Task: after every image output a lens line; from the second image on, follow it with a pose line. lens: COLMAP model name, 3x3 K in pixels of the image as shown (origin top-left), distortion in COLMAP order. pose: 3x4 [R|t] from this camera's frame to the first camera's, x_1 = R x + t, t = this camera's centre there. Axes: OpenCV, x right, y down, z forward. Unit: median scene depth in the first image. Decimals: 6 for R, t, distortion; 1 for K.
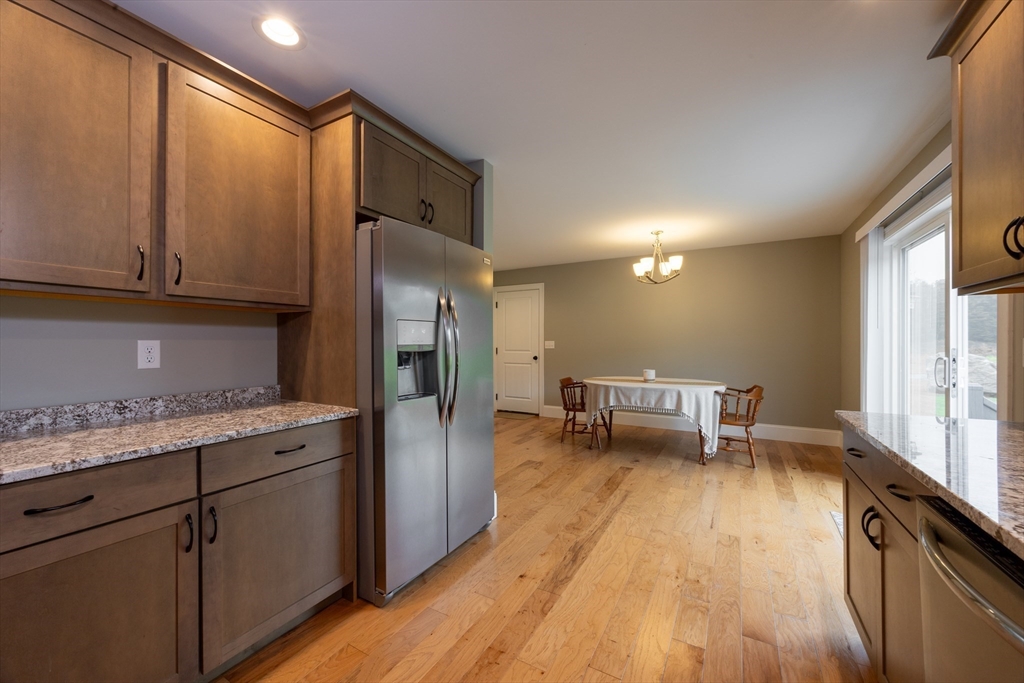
lens RADIAL K [[399.1, 0, 513.5], [0, 399.1, 340.6], [0, 0, 1]] dist [-0.001534, 0.000025]
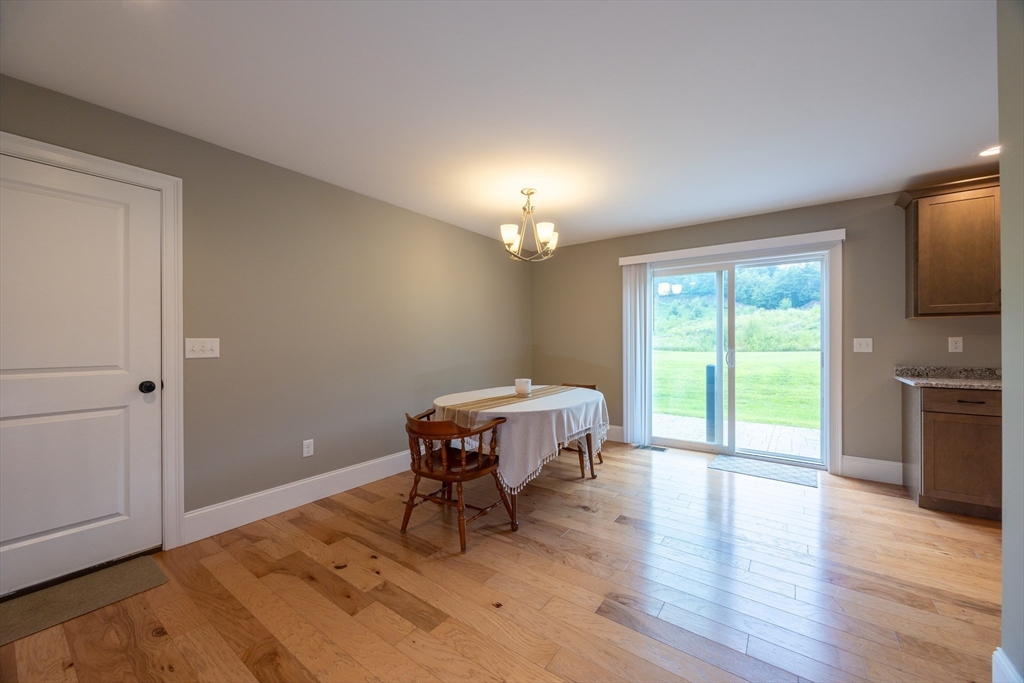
lens RADIAL K [[387.9, 0, 515.3], [0, 387.9, 340.0], [0, 0, 1]] dist [-0.000548, -0.000083]
pose [[0.104310, 0.004859, 0.994533, -0.970870], [-0.001611, 0.999988, -0.004716, 0.016508], [-0.994544, -0.001110, 0.104316, 2.595883]]
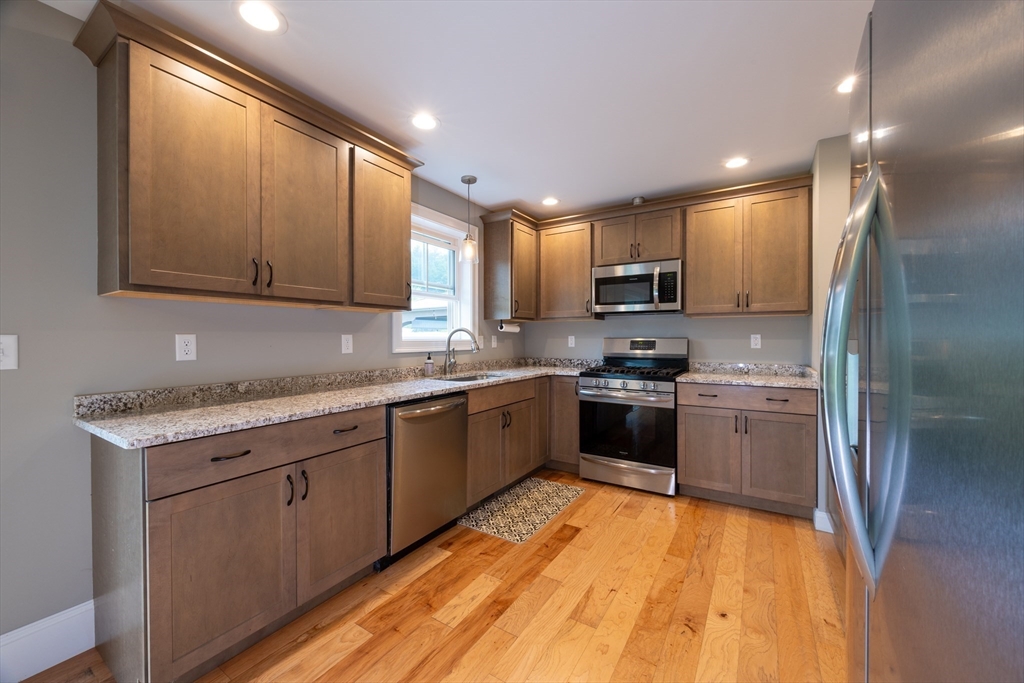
lens RADIAL K [[399.1, 0, 513.5], [0, 399.1, 340.6], [0, 0, 1]] dist [-0.001534, 0.000025]
pose [[-0.998715, 0.004533, 0.050476, 0.133970], [0.004695, 0.999984, 0.003091, 0.008306], [-0.050461, 0.003324, -0.998720, 1.750452]]
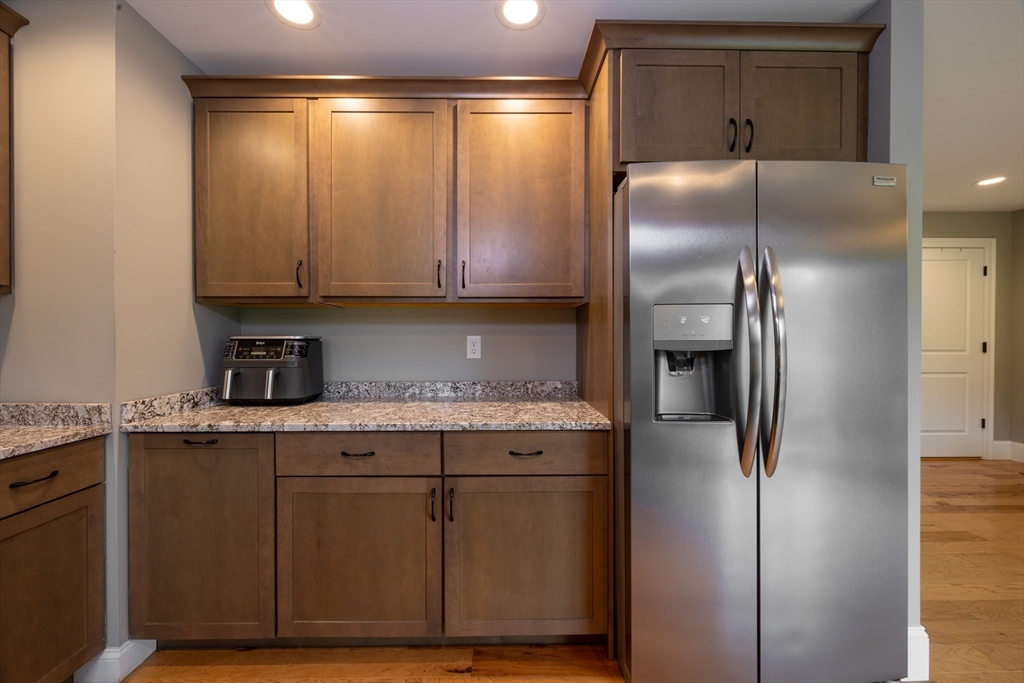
lens RADIAL K [[391.1, 0, 506.9], [0, 391.1, 340.1], [0, 0, 1]] dist [-0.002303, -0.000067]
pose [[0.496848, 0.004881, -0.867824, 0.194660], [0.005470, 0.999947, 0.008756, 0.002216], [0.867820, -0.009098, 0.496795, 0.478013]]
